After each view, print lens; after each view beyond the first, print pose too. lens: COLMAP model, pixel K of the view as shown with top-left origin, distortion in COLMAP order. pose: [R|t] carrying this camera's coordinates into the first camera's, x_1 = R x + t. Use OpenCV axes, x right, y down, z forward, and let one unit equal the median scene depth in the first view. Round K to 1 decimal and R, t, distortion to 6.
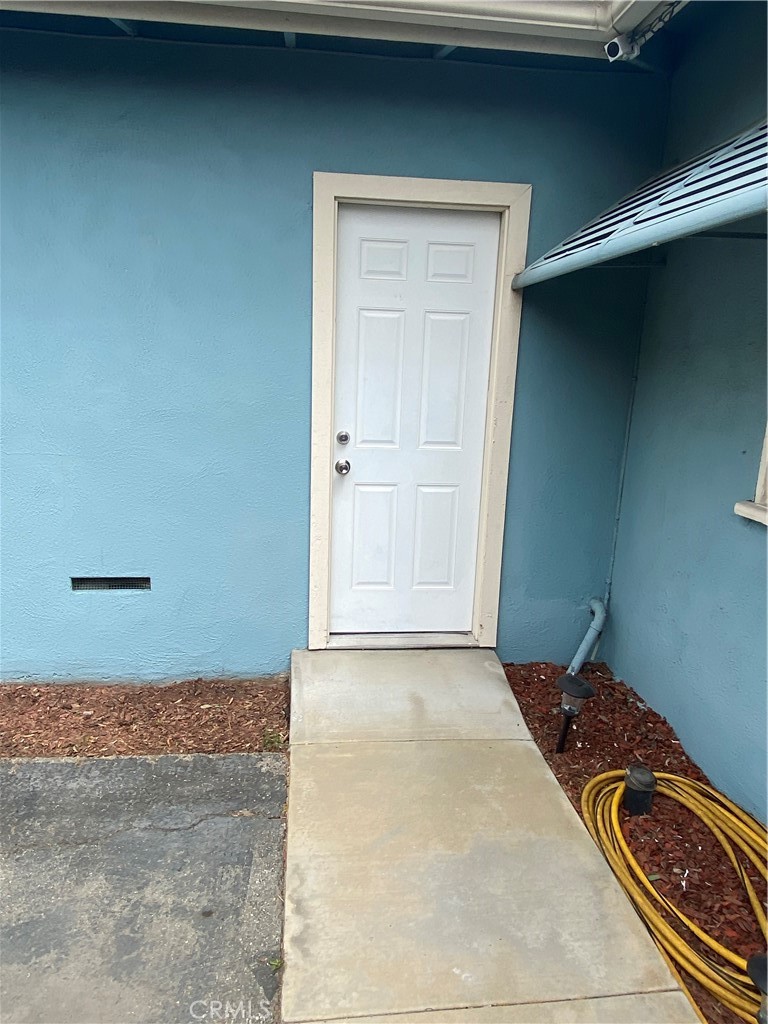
lens RADIAL K [[692.5, 0, 384.6], [0, 692.5, 512.7], [0, 0, 1]] dist [0.065918, -0.074649]
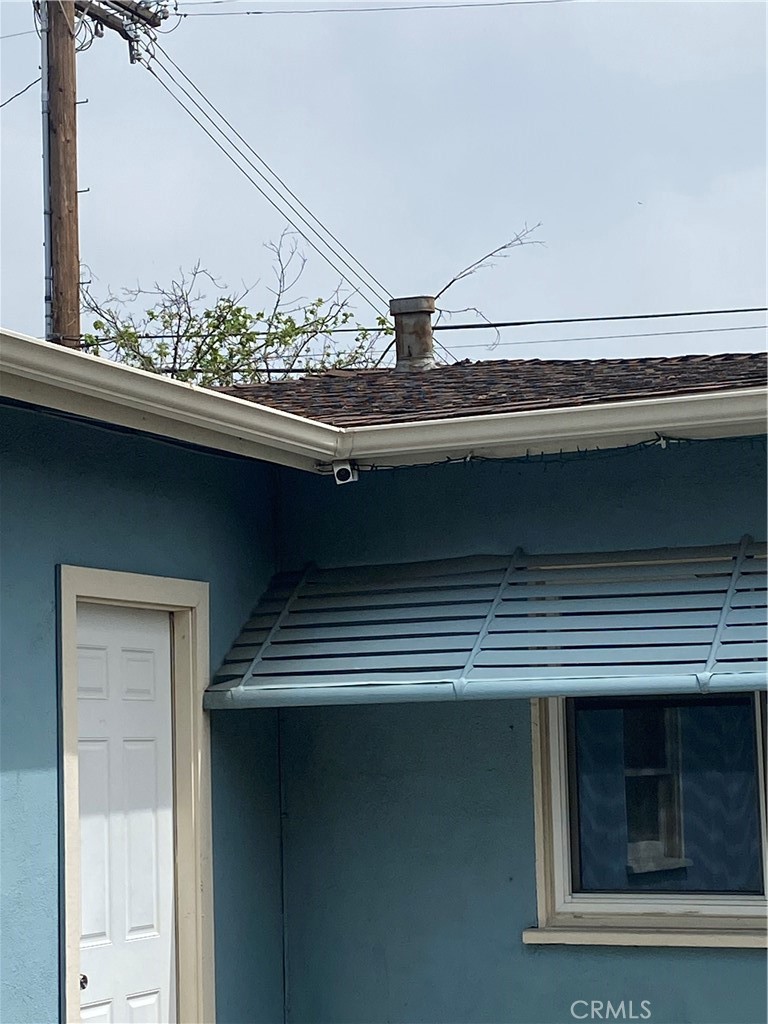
lens RADIAL K [[2242.8, 0, 383.6], [0, 2242.8, 510.7], [0, 0, 1]] dist [0.214195, 0.000000]
pose [[0.494794, 0.054132, 0.867323, -1.898827], [0.235879, 0.952222, -0.193996, -0.005185], [-0.836385, 0.300572, 0.458385, -0.357854]]
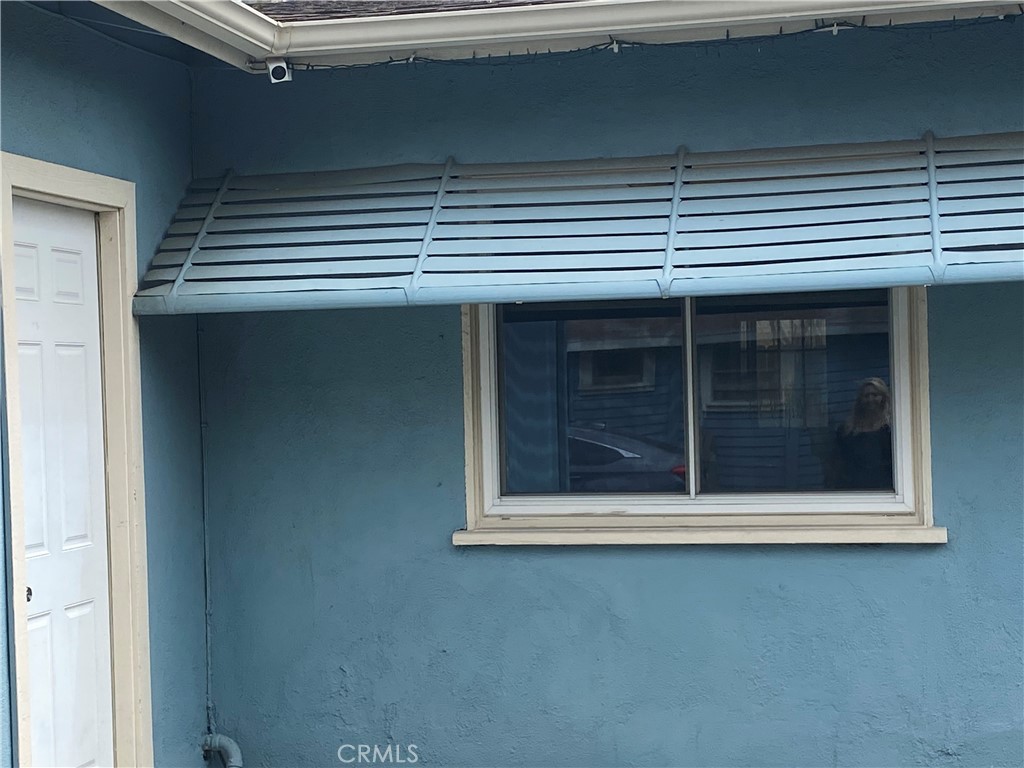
lens RADIAL K [[1947.8, 0, 508.7], [0, 1947.8, 387.9], [0, 0, 1]] dist [0.256198, 0.000000]
pose [[0.312059, -0.041194, 0.949169, -1.689950], [0.250893, 0.967167, -0.040511, -0.066135], [-0.916336, 0.250782, 0.312149, 0.018935]]
